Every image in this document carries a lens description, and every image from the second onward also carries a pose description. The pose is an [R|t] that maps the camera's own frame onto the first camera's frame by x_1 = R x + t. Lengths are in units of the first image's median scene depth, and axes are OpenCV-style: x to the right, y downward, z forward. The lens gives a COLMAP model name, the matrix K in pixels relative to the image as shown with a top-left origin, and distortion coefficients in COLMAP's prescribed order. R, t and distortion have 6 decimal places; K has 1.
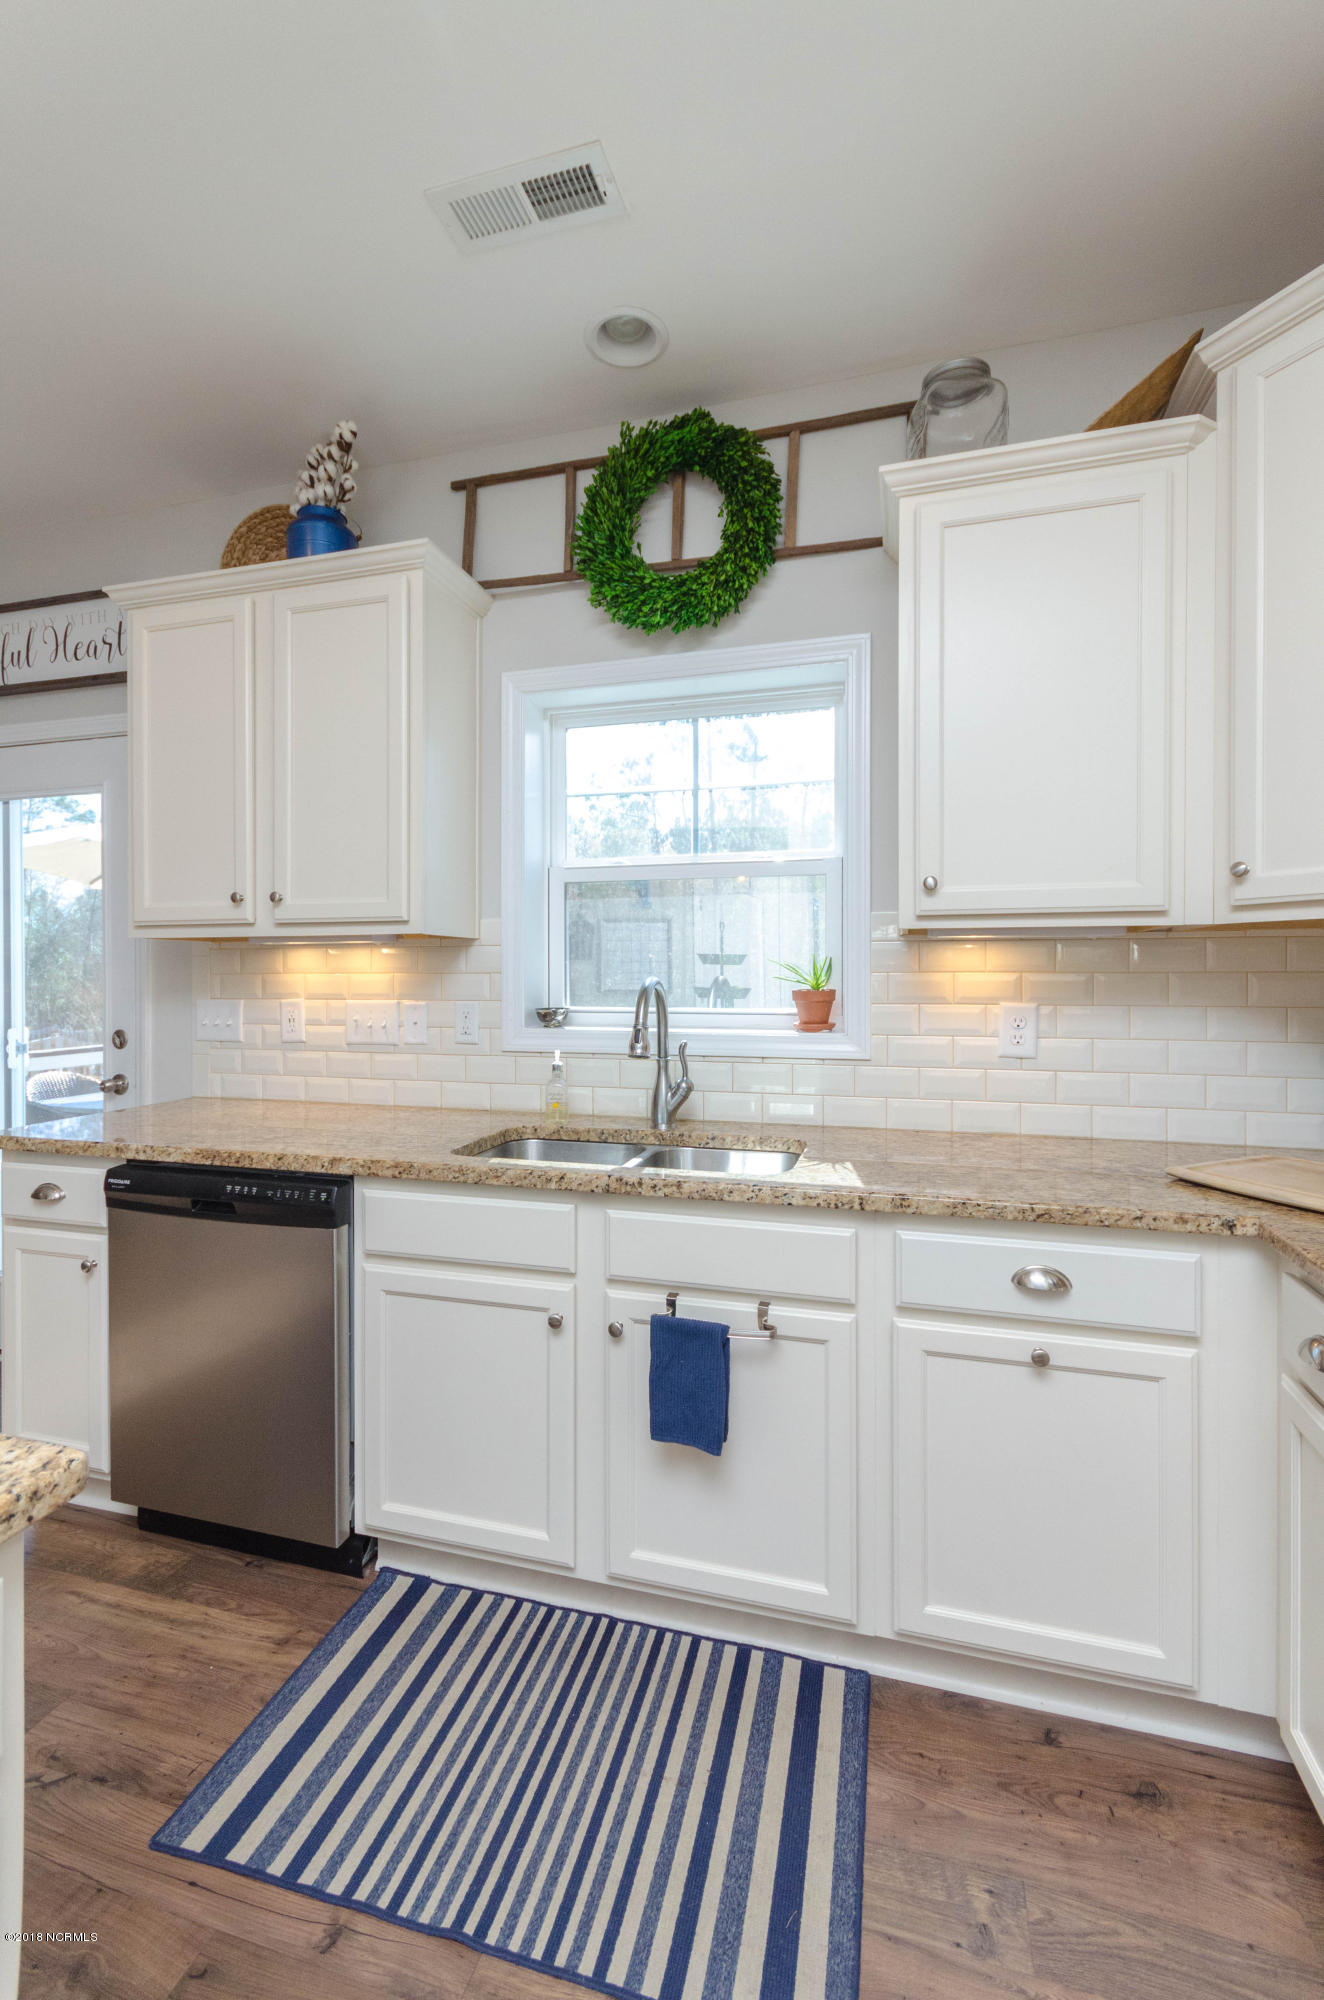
lens RADIAL K [[866.1, 0, 653.9], [0, 866.1, 983.4], [0, 0, 1]] dist [0.008196, 0.000070]
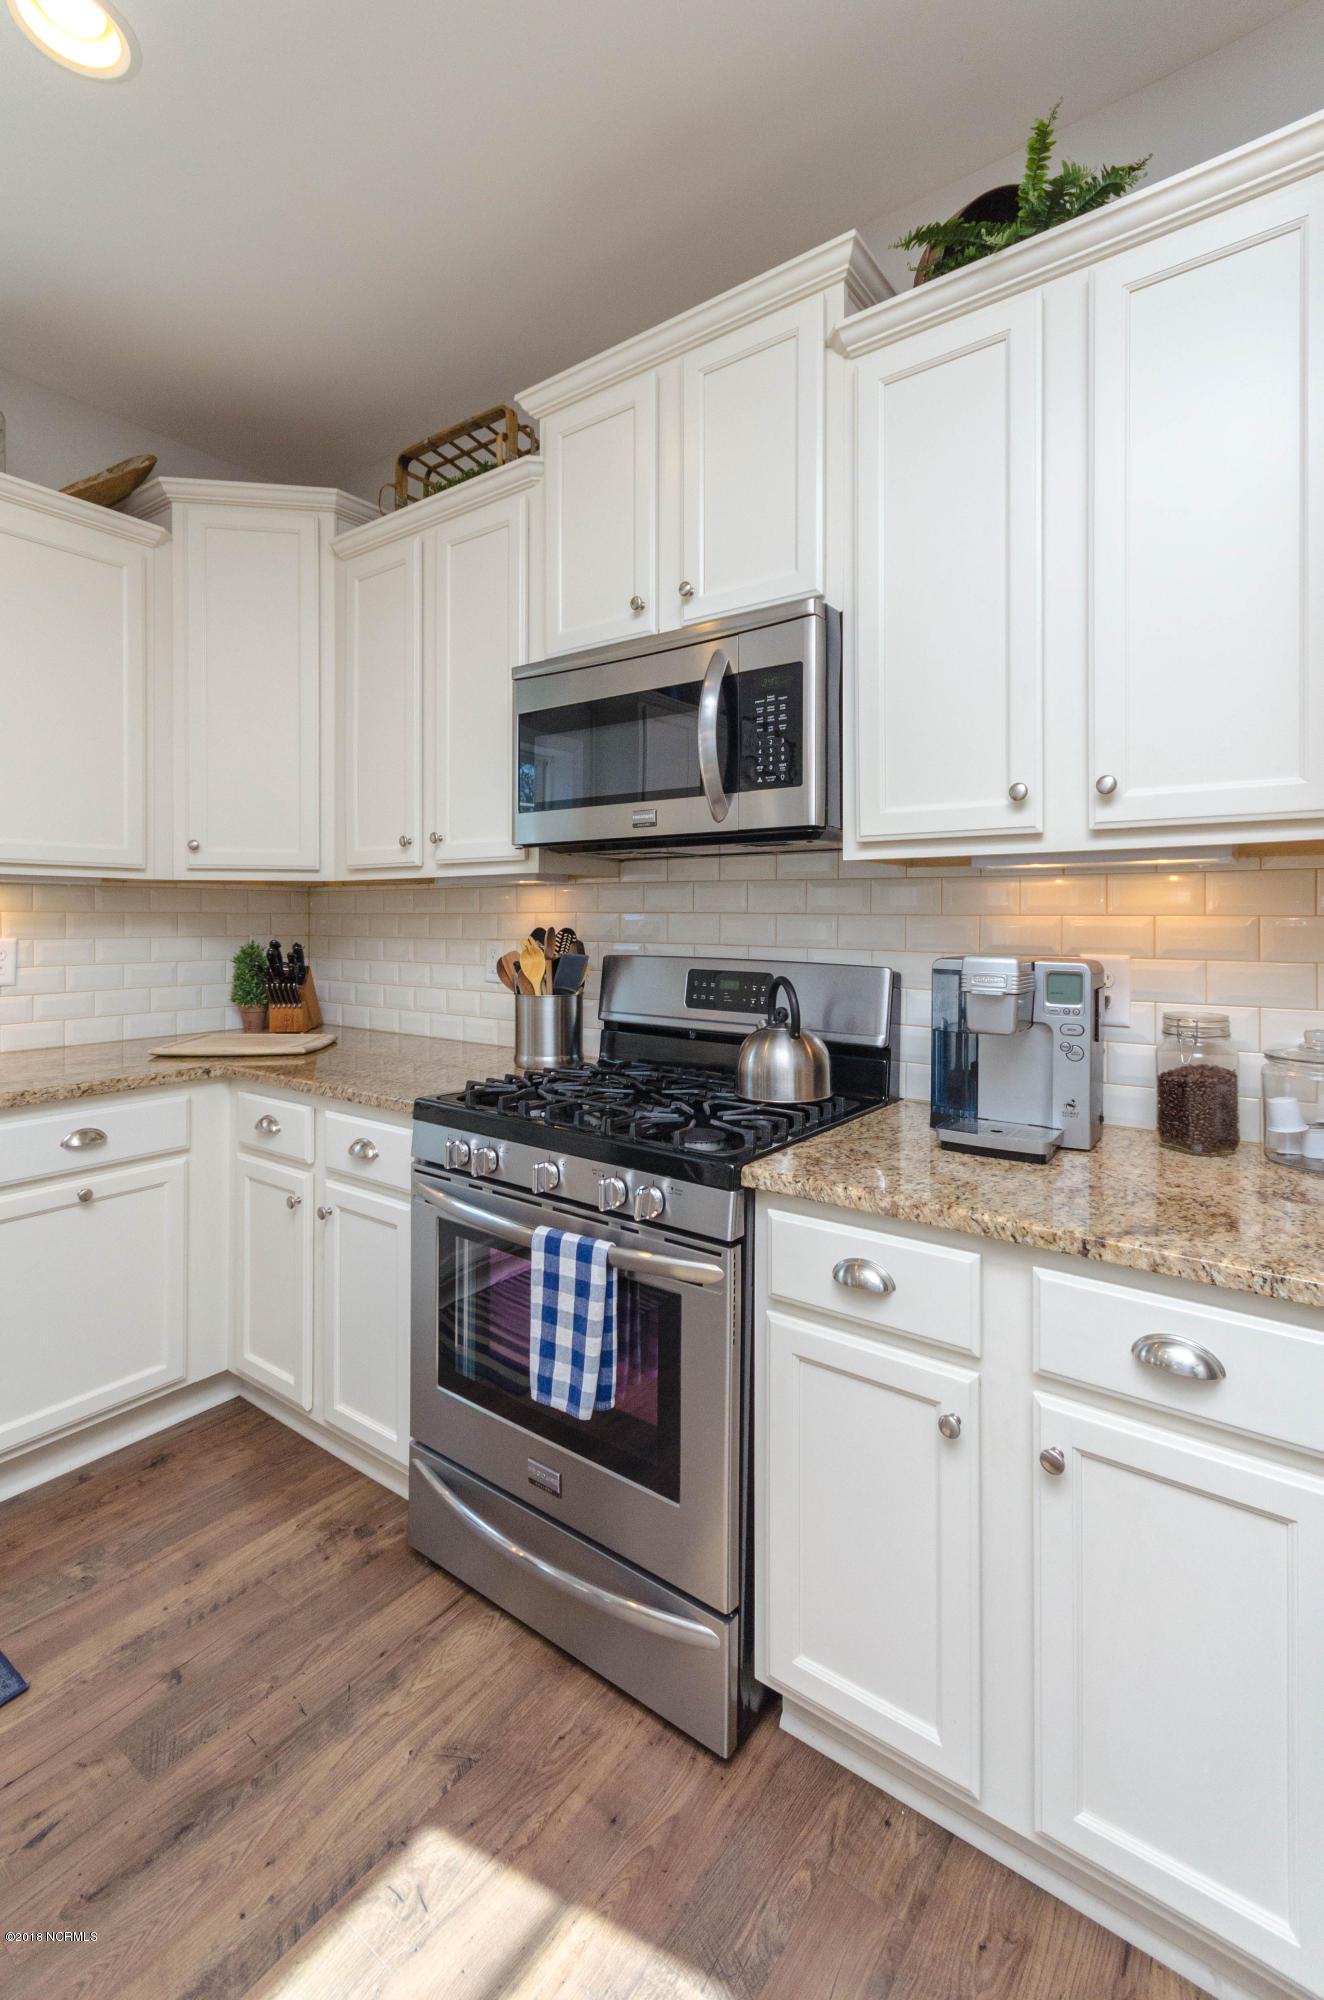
lens RADIAL K [[905.0, 0, 654.6], [0, 905.0, 919.6], [0, 0, 1]] dist [0.019633, -0.000323]
pose [[0.354231, -0.001589, 0.935157, -0.396743], [0.006762, 0.999977, -0.000862, 0.004747], [-0.935134, 0.006629, 0.354233, -0.235019]]
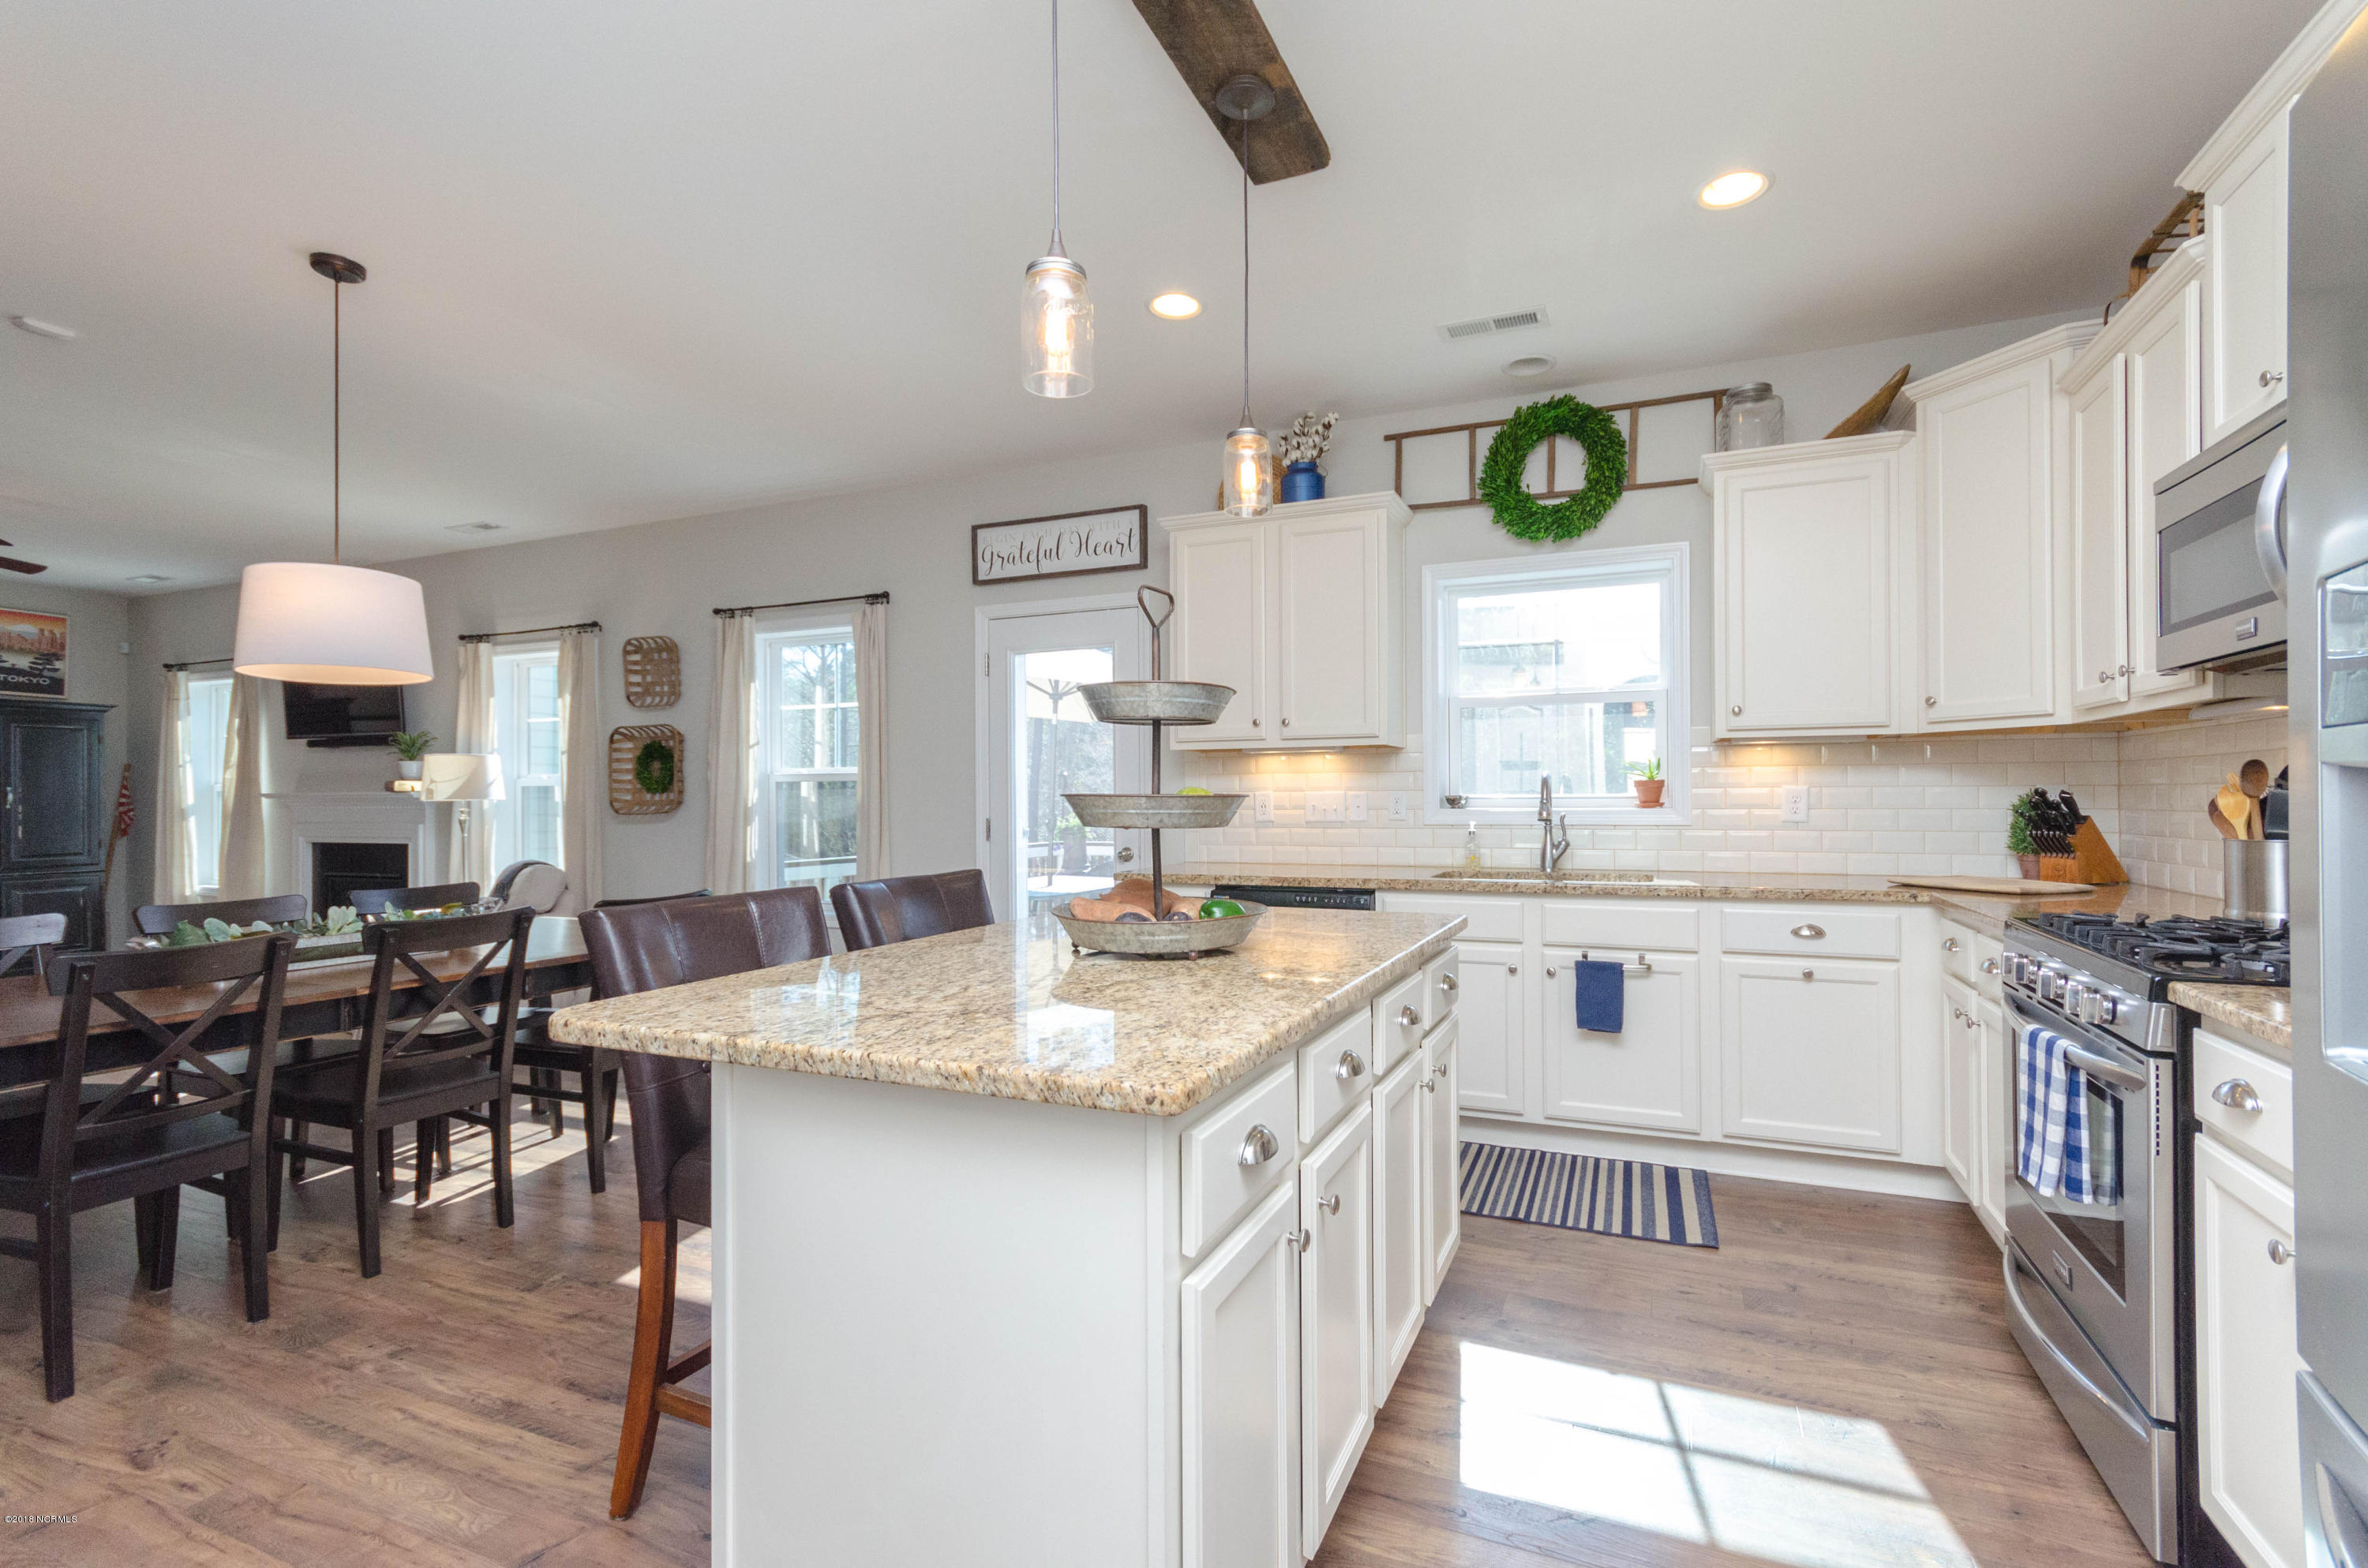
lens RADIAL K [[1013.2, 0, 1254.2], [0, 1013.2, 793.2], [0, 0, 1]] dist [0.002147, -0.000861]
pose [[0.994967, -0.005444, -0.100054, -0.336761], [0.004007, 0.999886, -0.014557, 0.056495], [0.100122, 0.014083, 0.994875, -0.841032]]
